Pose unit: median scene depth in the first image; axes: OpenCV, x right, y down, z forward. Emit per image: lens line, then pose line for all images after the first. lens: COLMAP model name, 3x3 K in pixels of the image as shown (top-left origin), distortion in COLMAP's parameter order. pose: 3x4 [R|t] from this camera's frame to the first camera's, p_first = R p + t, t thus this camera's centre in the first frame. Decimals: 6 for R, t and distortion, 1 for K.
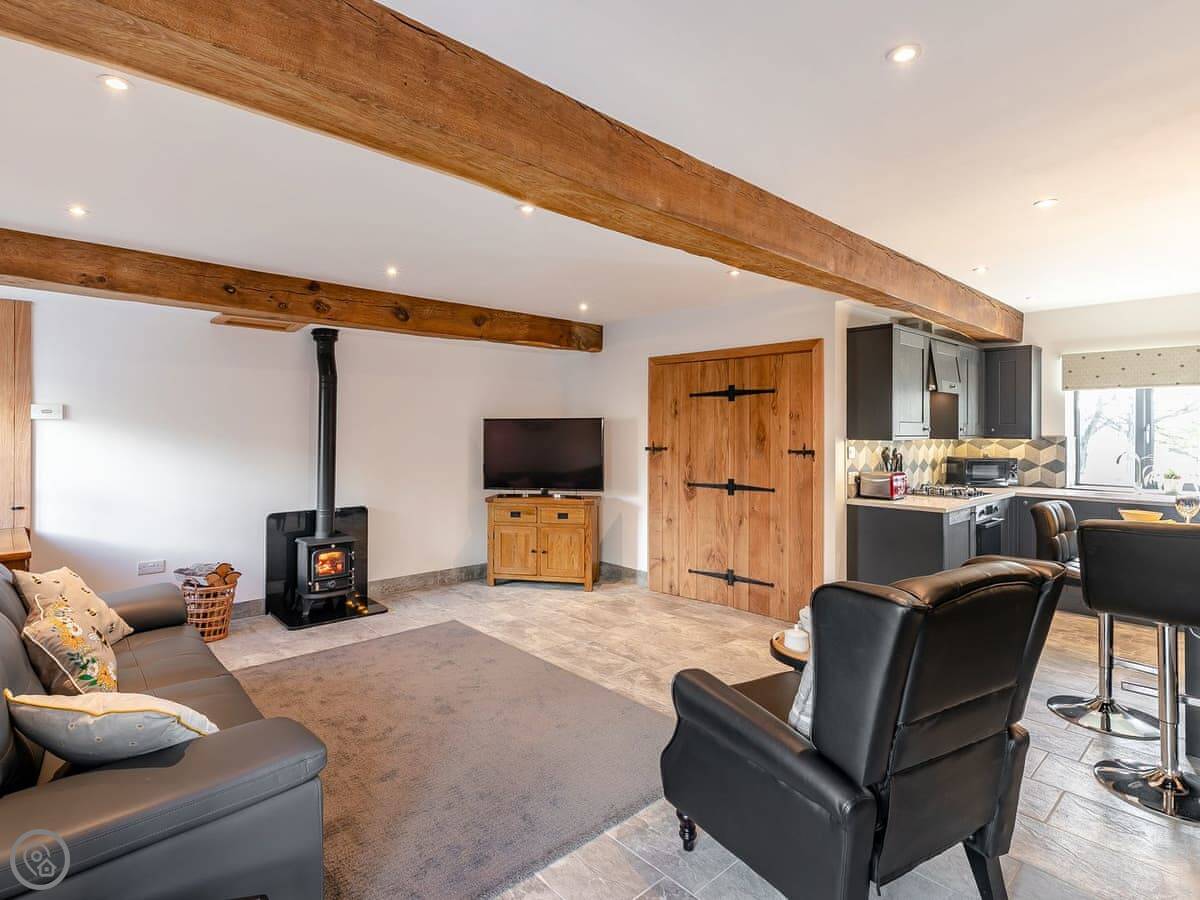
lens RADIAL K [[624.8, 0, 594.7], [0, 624.8, 425.0], [0, 0, 1]] dist [0.026187, -0.000242]
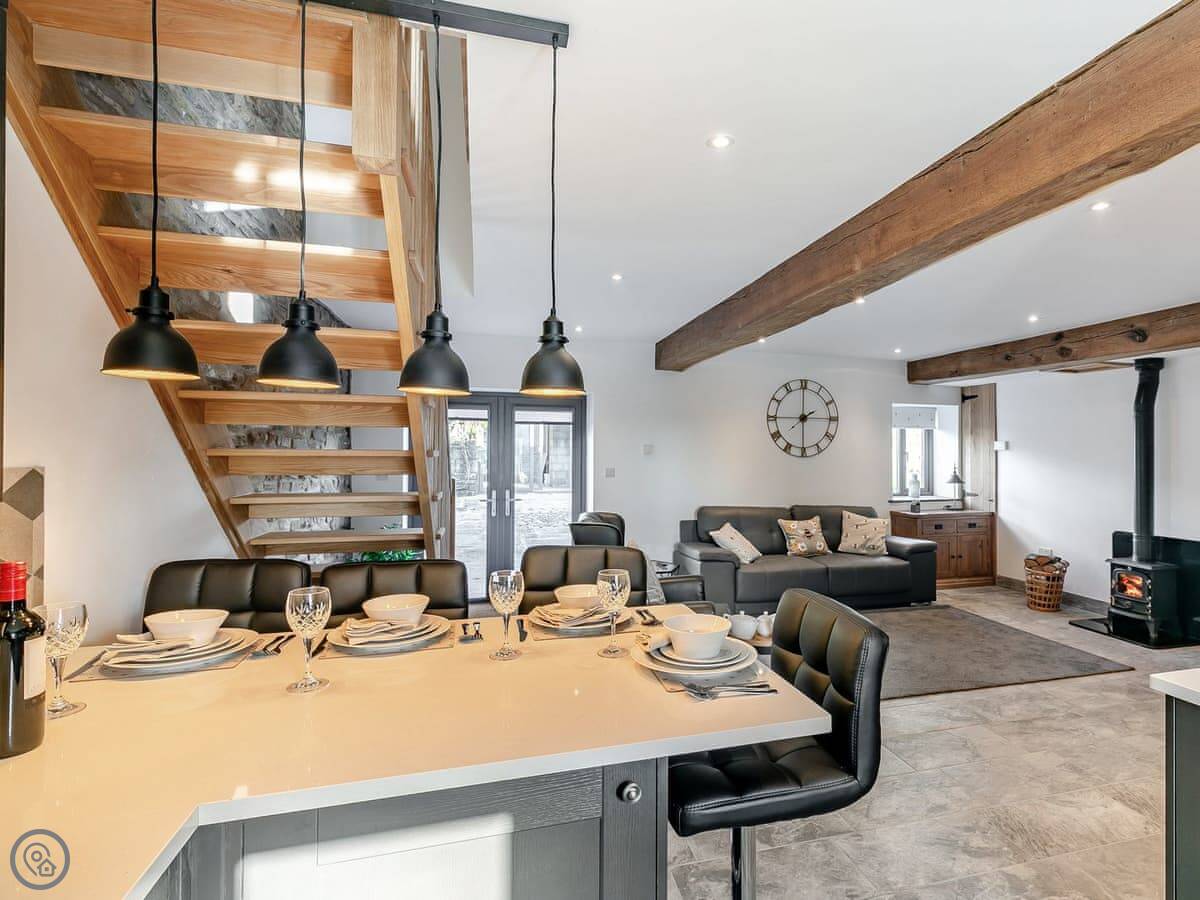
lens RADIAL K [[620.2, 0, 667.6], [0, 620.2, 449.3], [0, 0, 1]] dist [0.002609, 0.002072]
pose [[-0.440813, -0.010759, -0.897535, 0.891021], [-0.000471, 0.999931, -0.011755, 0.007666], [0.897599, -0.004759, -0.440787, 0.808210]]
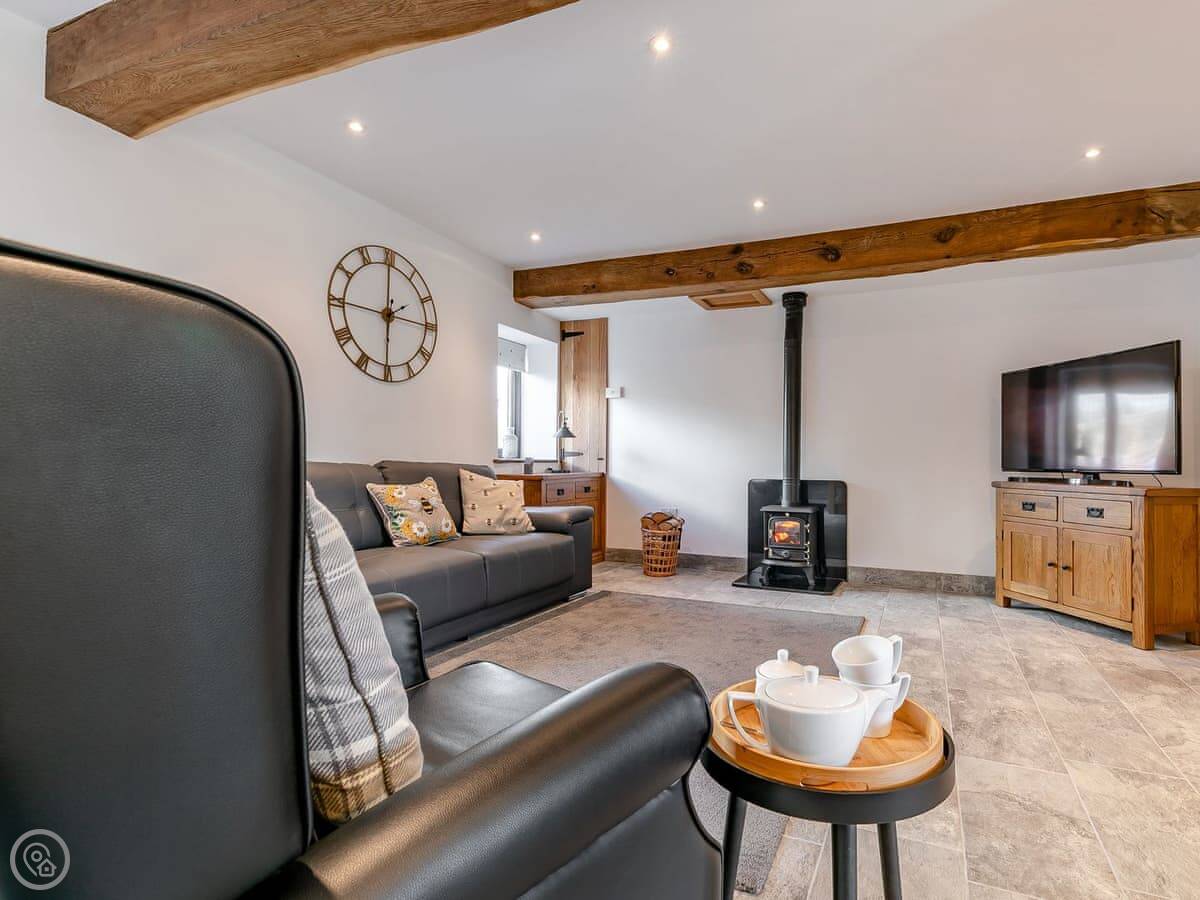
lens RADIAL K [[620.2, 0, 667.6], [0, 620.2, 449.3], [0, 0, 1]] dist [0.002609, 0.002072]
pose [[0.423717, -0.017260, -0.905630, 0.388846], [0.001494, 0.999830, -0.018356, 0.114884], [0.905794, 0.006425, 0.423670, 0.450004]]
